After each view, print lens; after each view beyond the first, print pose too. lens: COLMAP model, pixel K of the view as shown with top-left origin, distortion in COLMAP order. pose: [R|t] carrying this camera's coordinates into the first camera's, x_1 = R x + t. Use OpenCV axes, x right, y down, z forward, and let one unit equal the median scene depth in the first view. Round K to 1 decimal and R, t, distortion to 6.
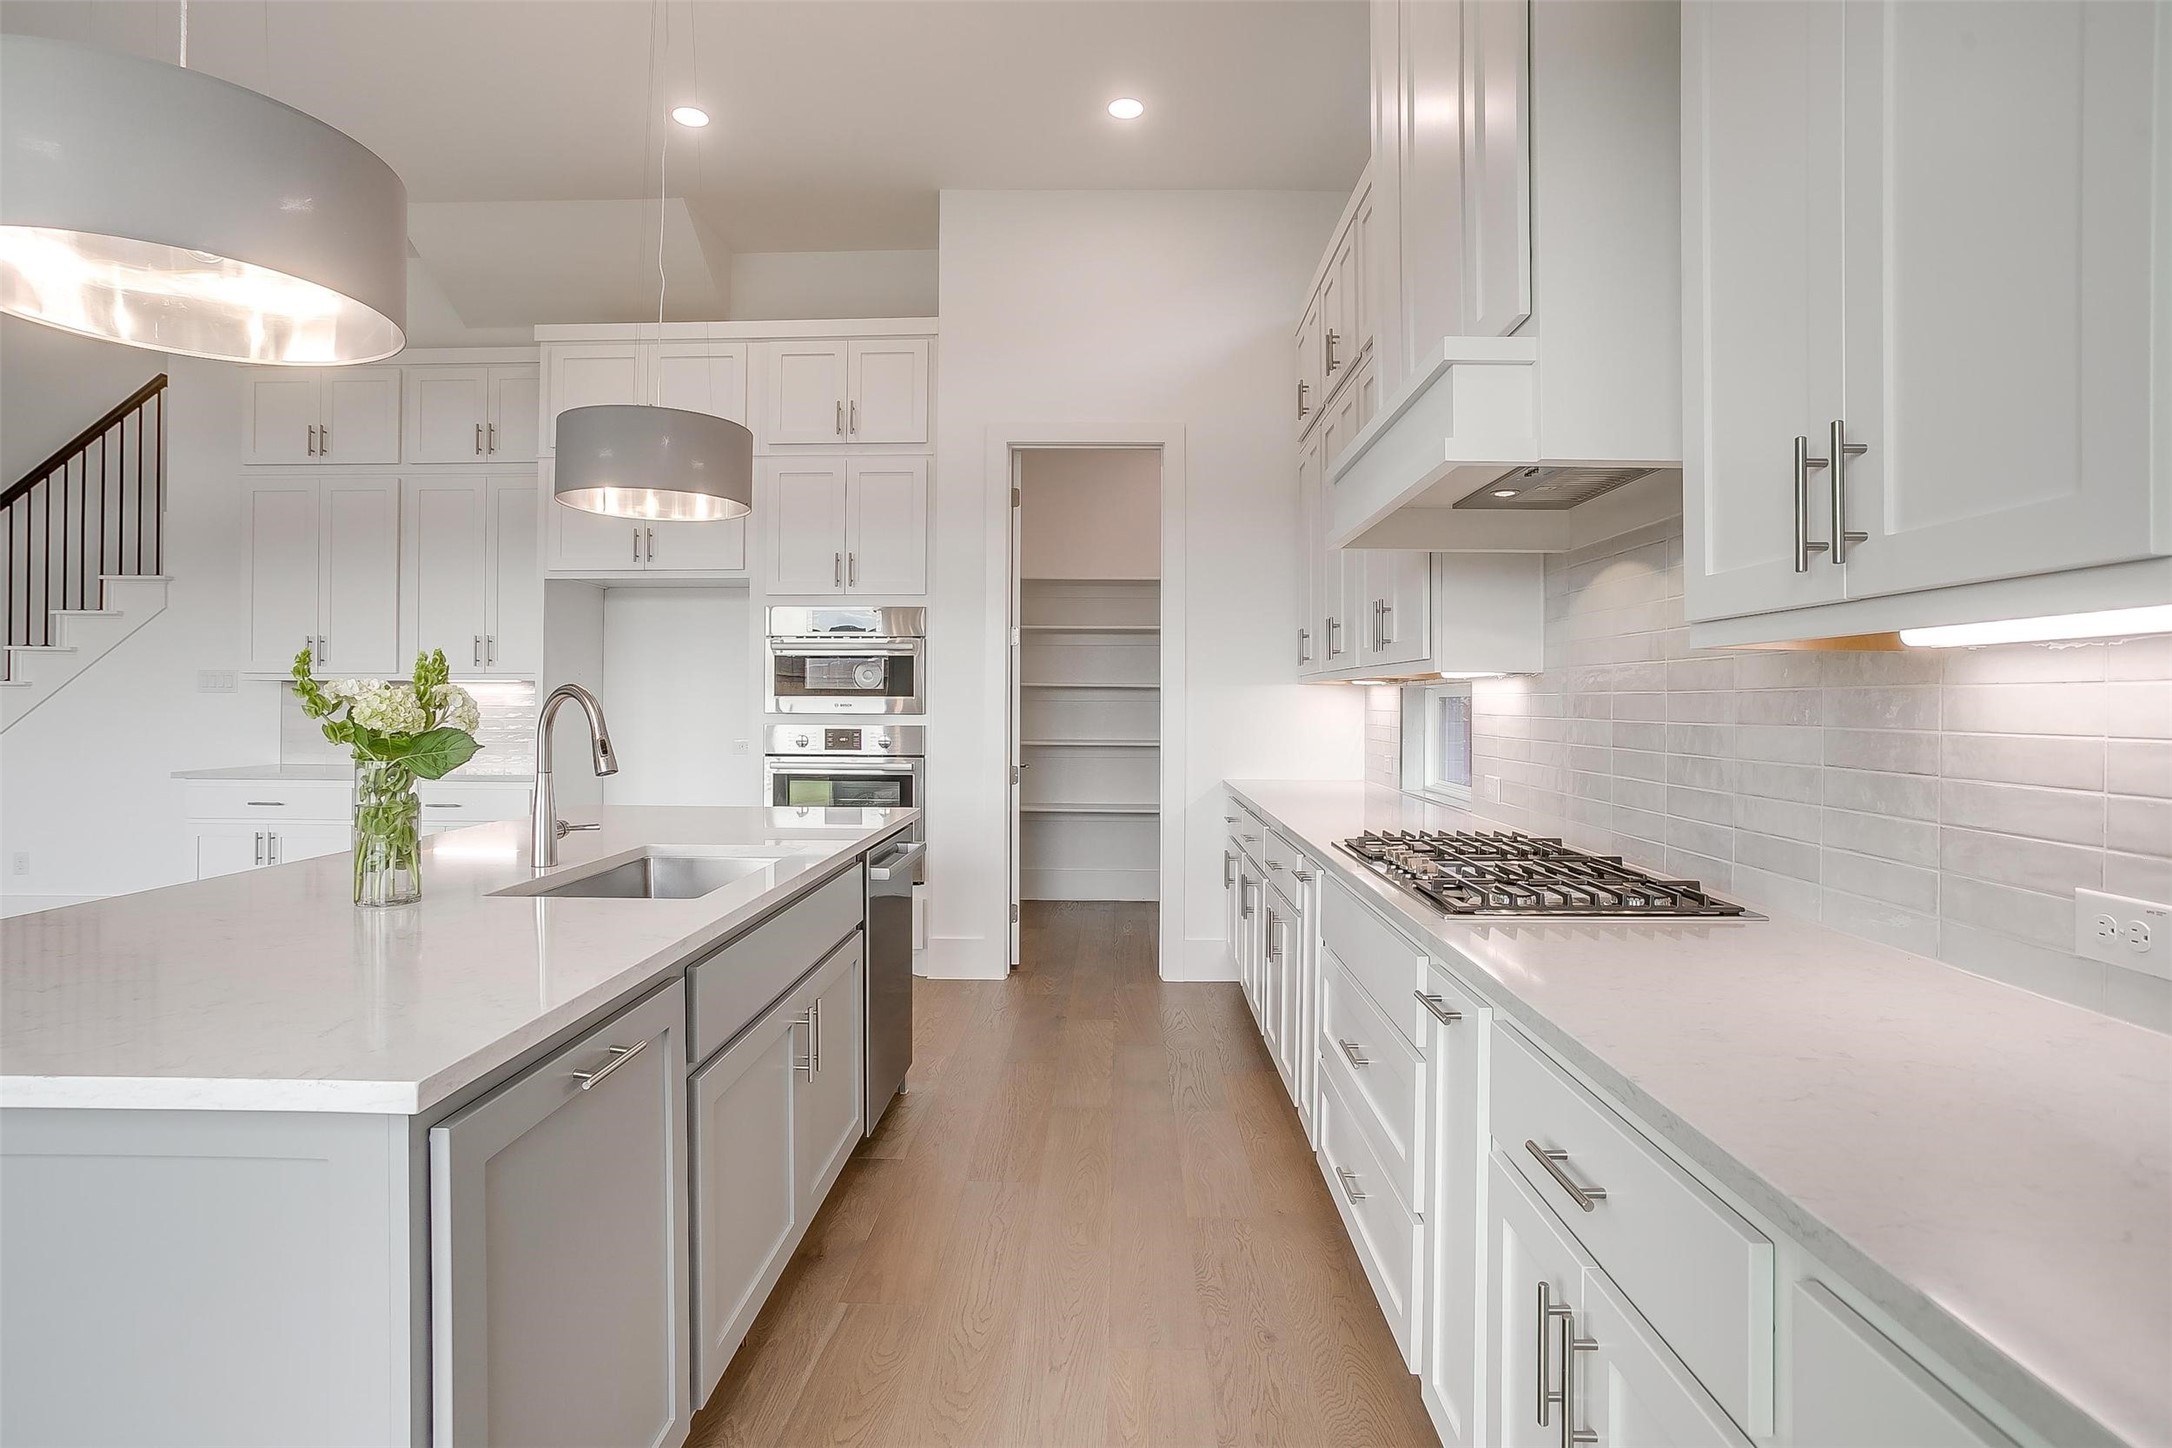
lens RADIAL K [[1095.2, 0, 1073.0], [0, 1095.2, 691.5], [0, 0, 1]] dist [-0.043537, 0.024754]
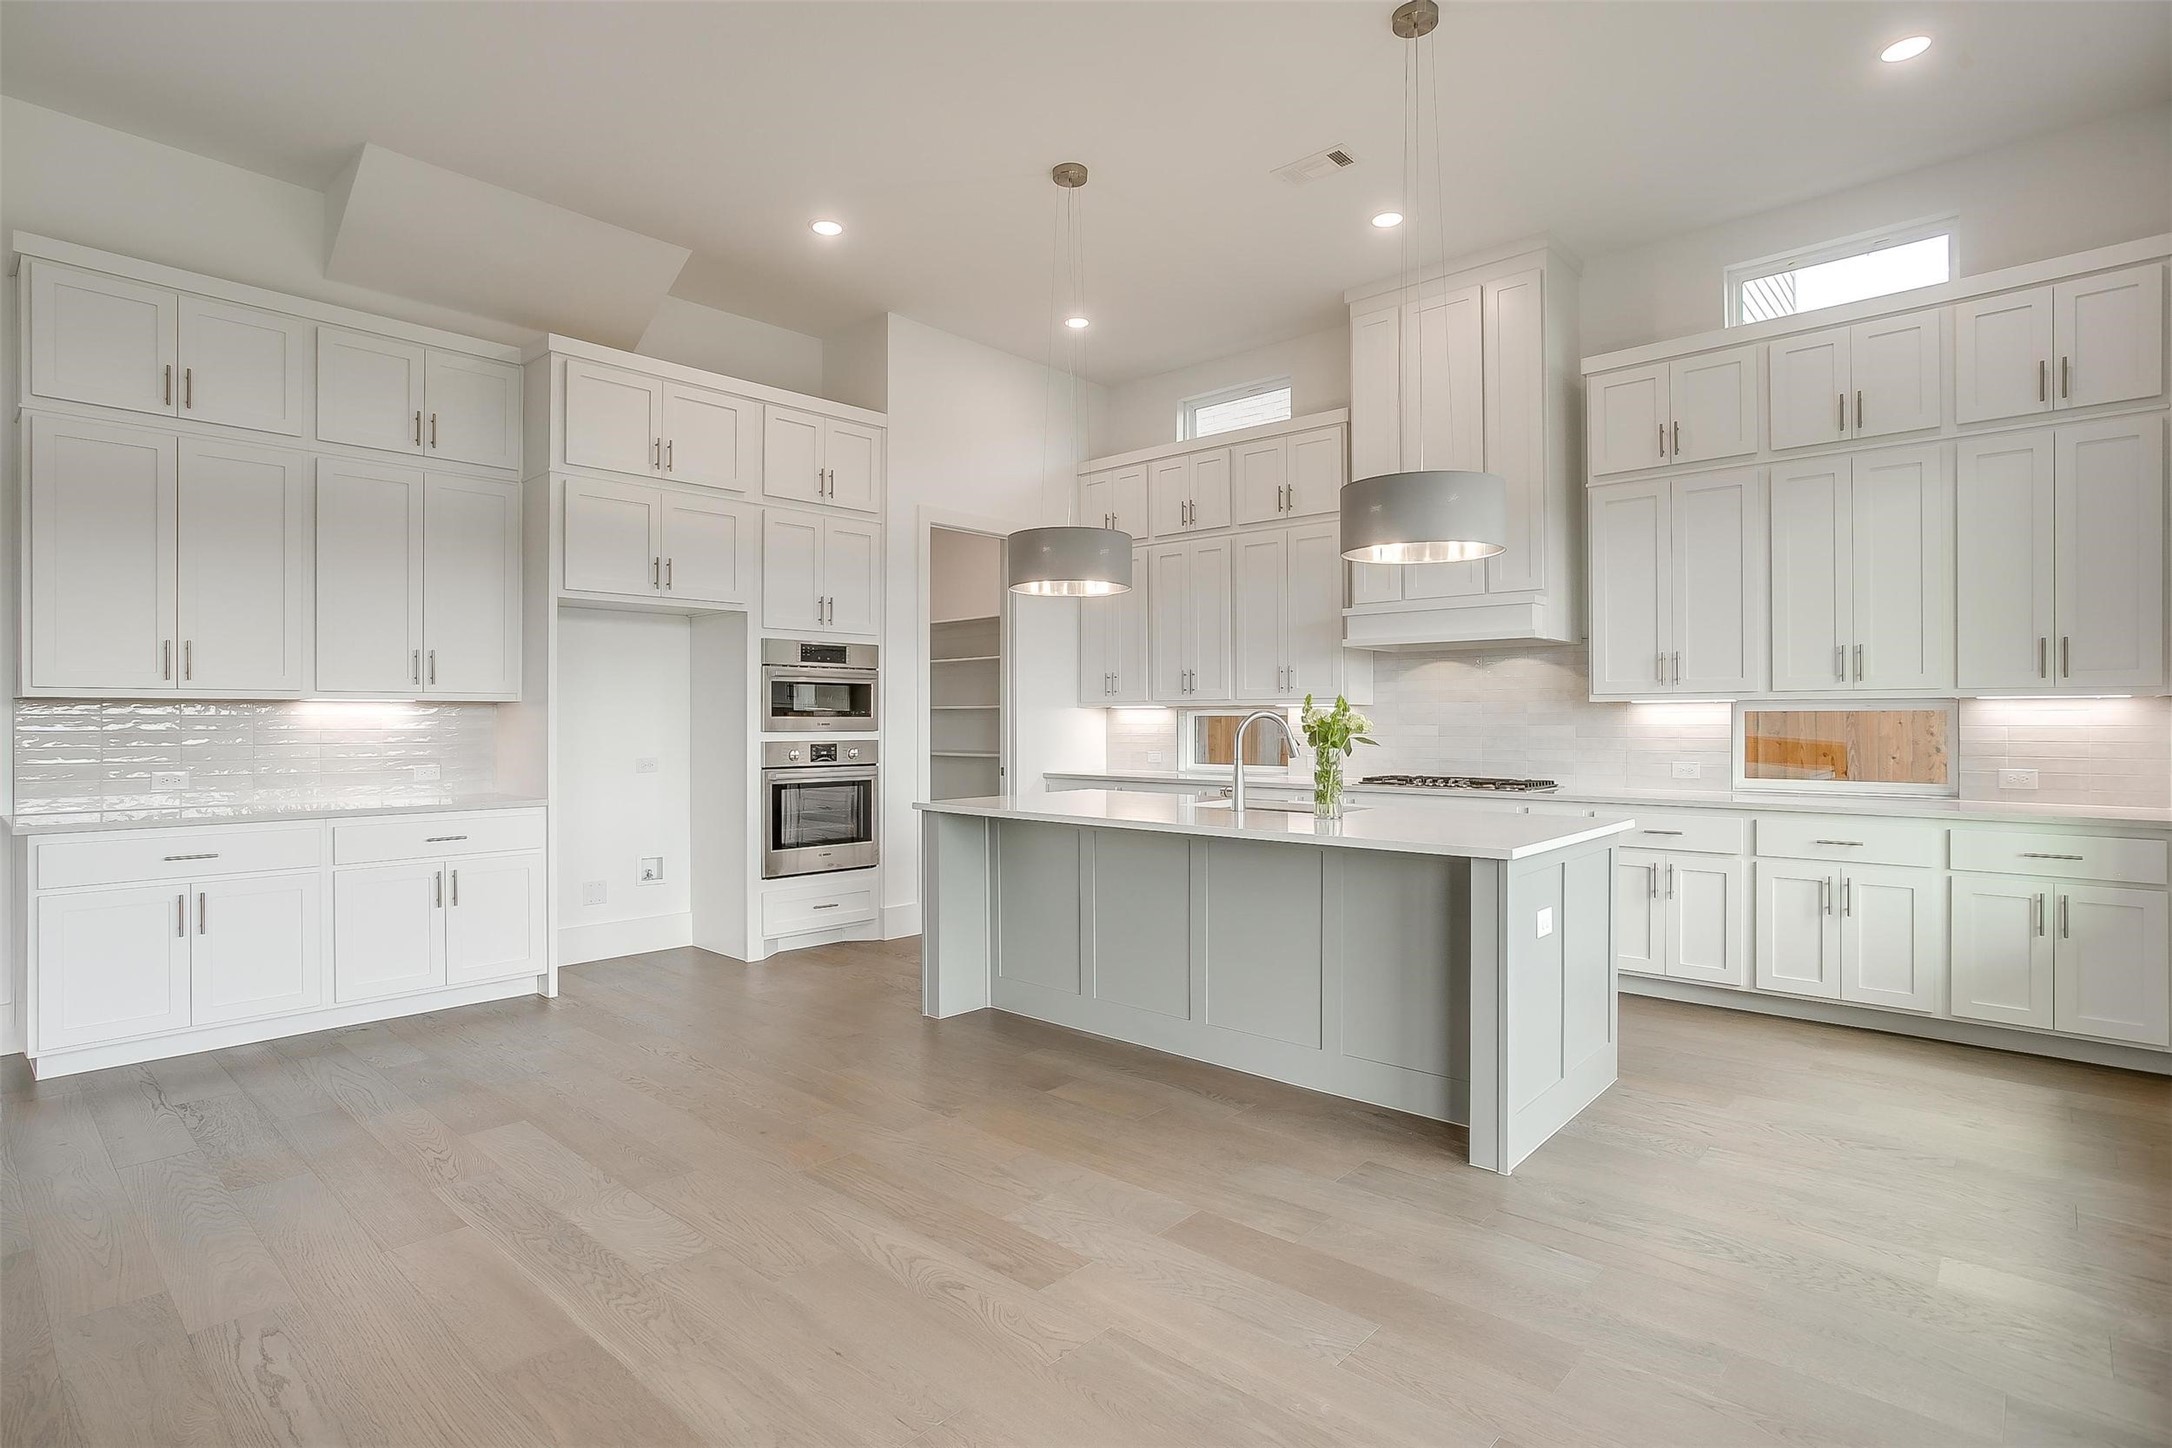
lens RADIAL K [[1095.2, 0, 1087.6], [0, 1095.2, 726.8], [0, 0, 1]] dist [-0.043537, 0.024754]
pose [[0.648195, -0.009997, 0.761409, -0.951507], [-0.001854, 0.999890, 0.014706, -0.002561], [-0.761472, -0.010944, 0.648105, 0.004689]]
